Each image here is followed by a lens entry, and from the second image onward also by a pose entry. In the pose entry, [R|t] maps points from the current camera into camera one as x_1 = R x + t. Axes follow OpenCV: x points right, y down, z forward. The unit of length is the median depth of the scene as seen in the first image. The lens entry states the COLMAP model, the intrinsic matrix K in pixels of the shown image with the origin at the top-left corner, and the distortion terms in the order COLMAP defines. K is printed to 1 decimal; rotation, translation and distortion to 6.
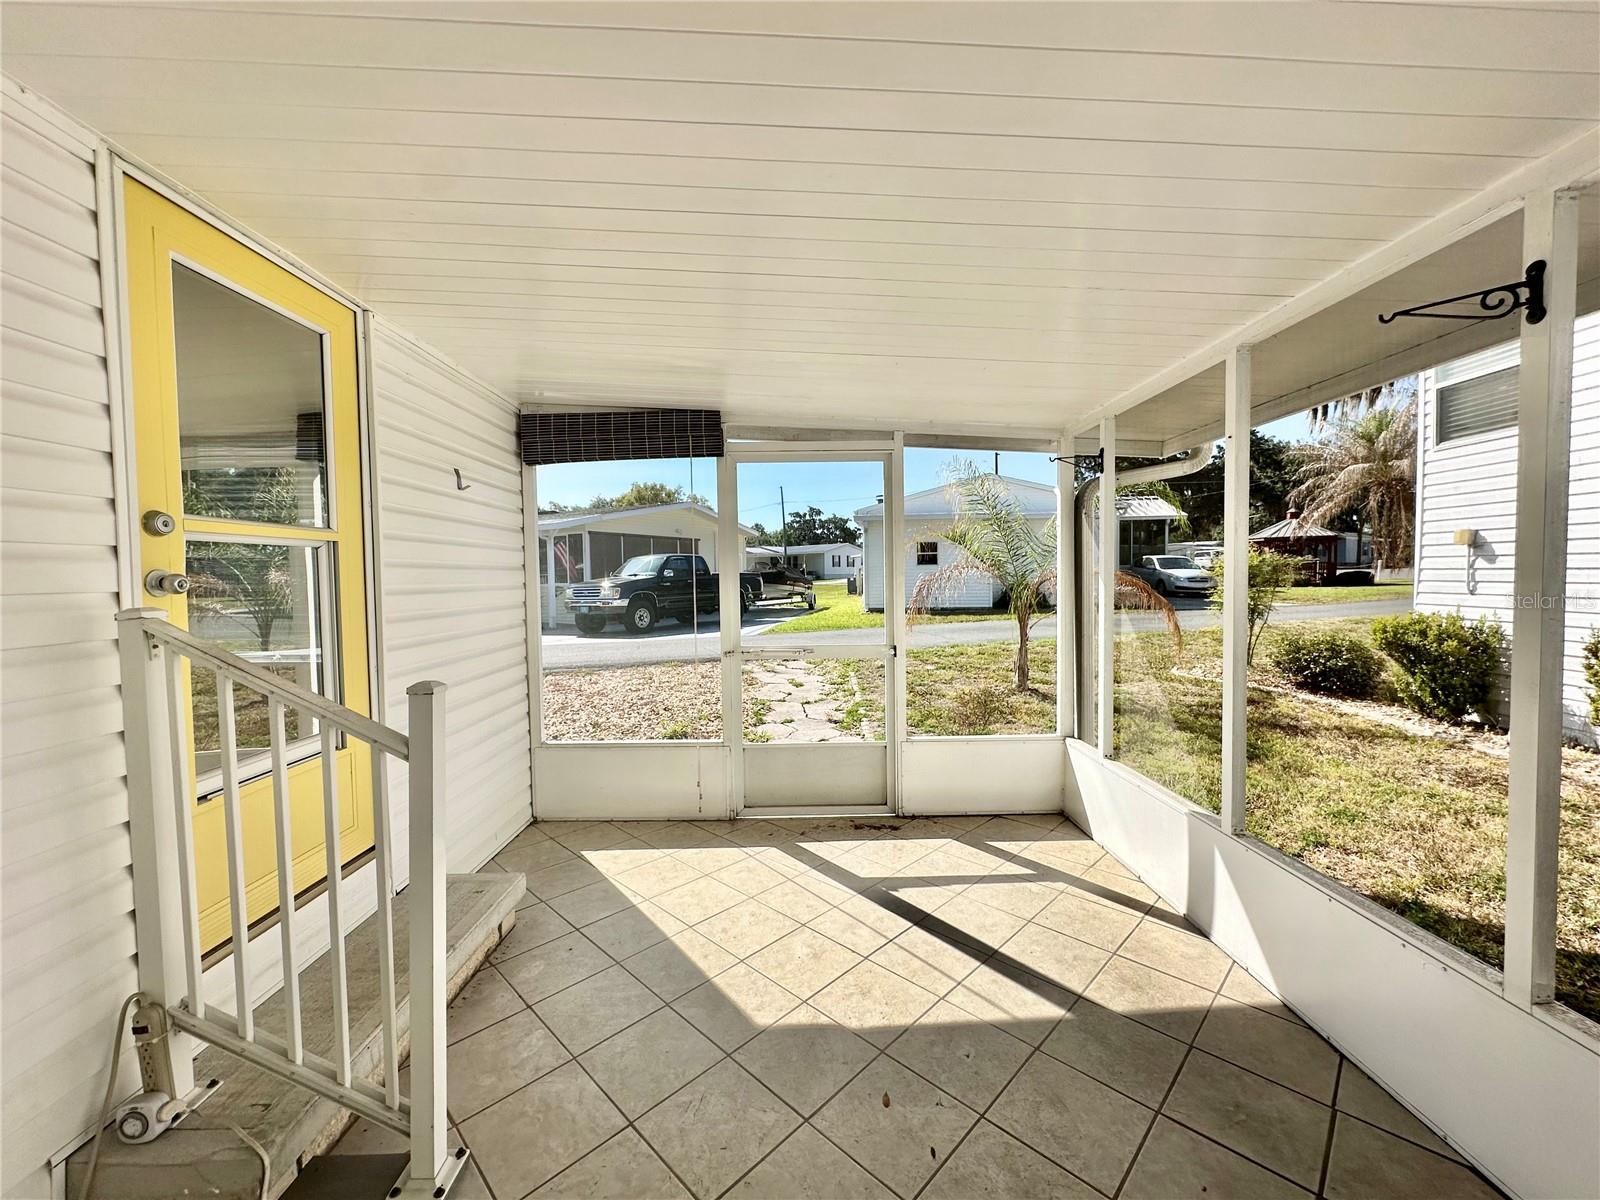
lens RADIAL K [[639.1, 0, 800.0], [0, 639.1, 600.0], [0, 0, 1]] dist [-0.001409, 0.000499]
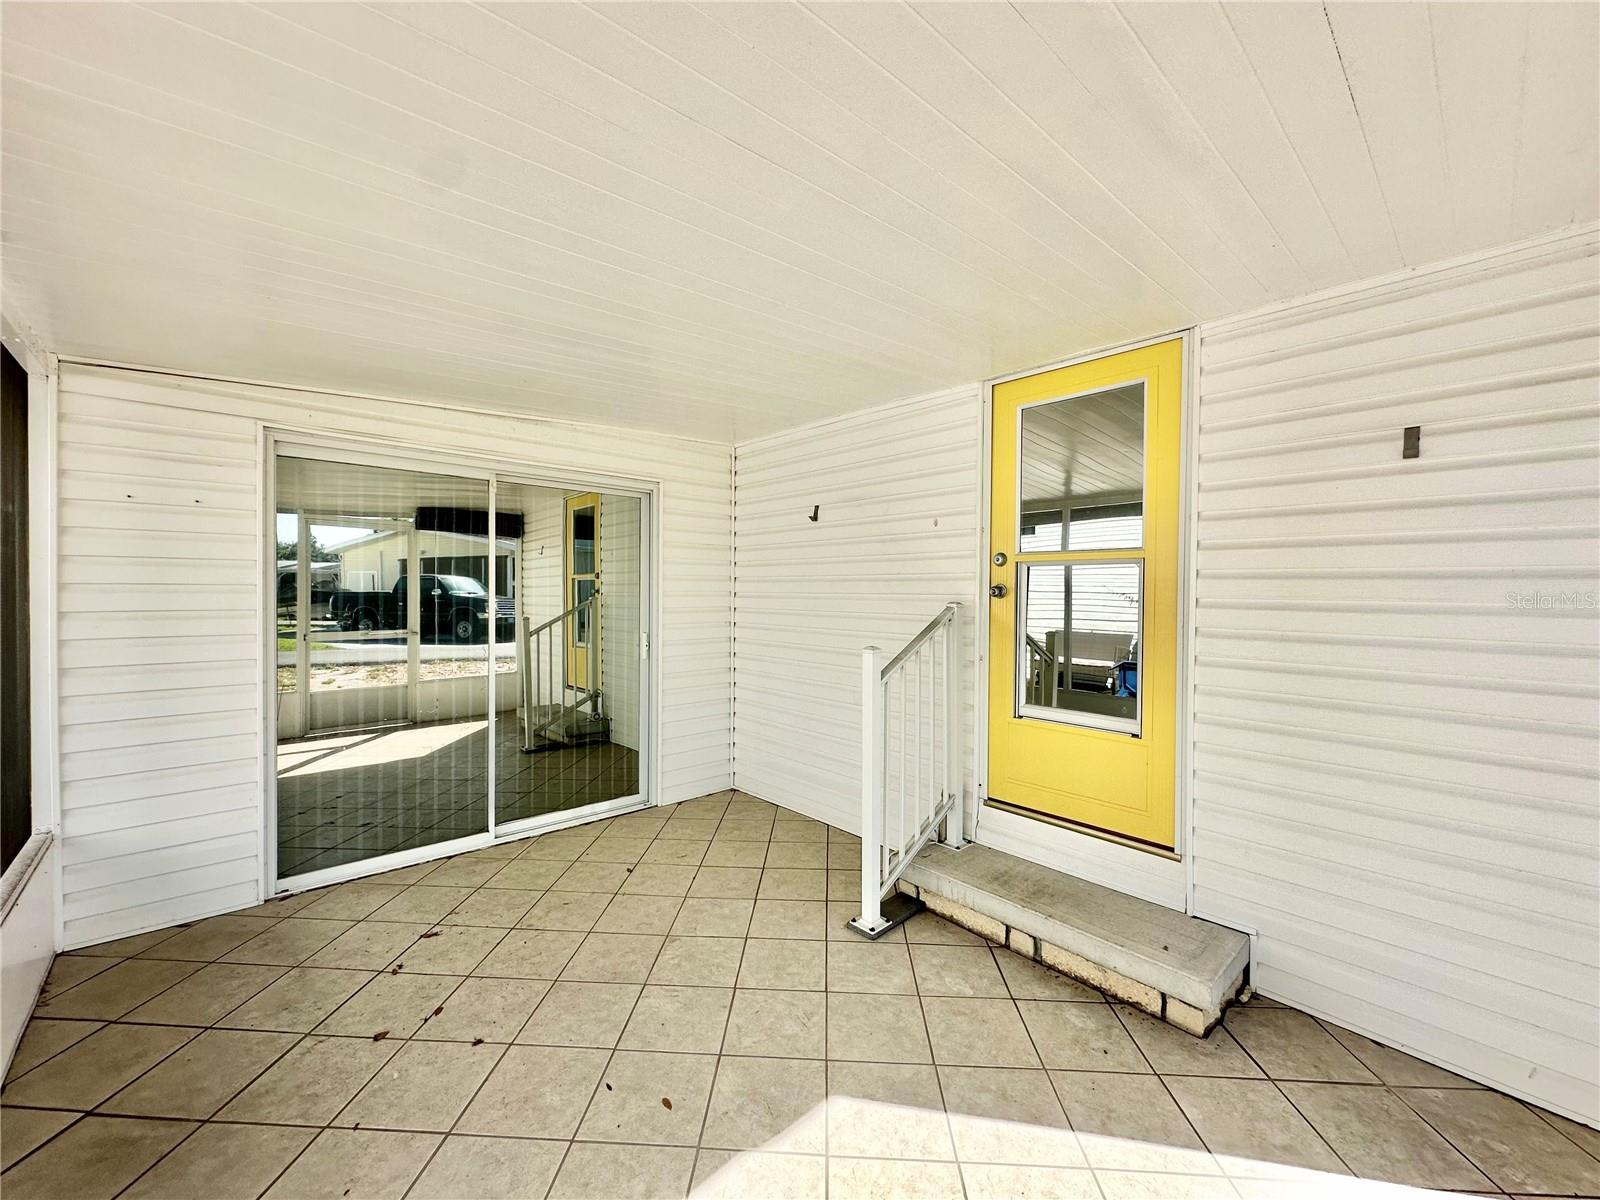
lens RADIAL K [[639.1, 0, 800.0], [0, 639.1, 600.0], [0, 0, 1]] dist [-0.001409, 0.000499]
pose [[-0.743803, 0.019621, -0.668111, 0.398395], [-0.023881, 0.998151, 0.055901, -0.051629], [0.667972, 0.057534, -0.741959, 1.145005]]
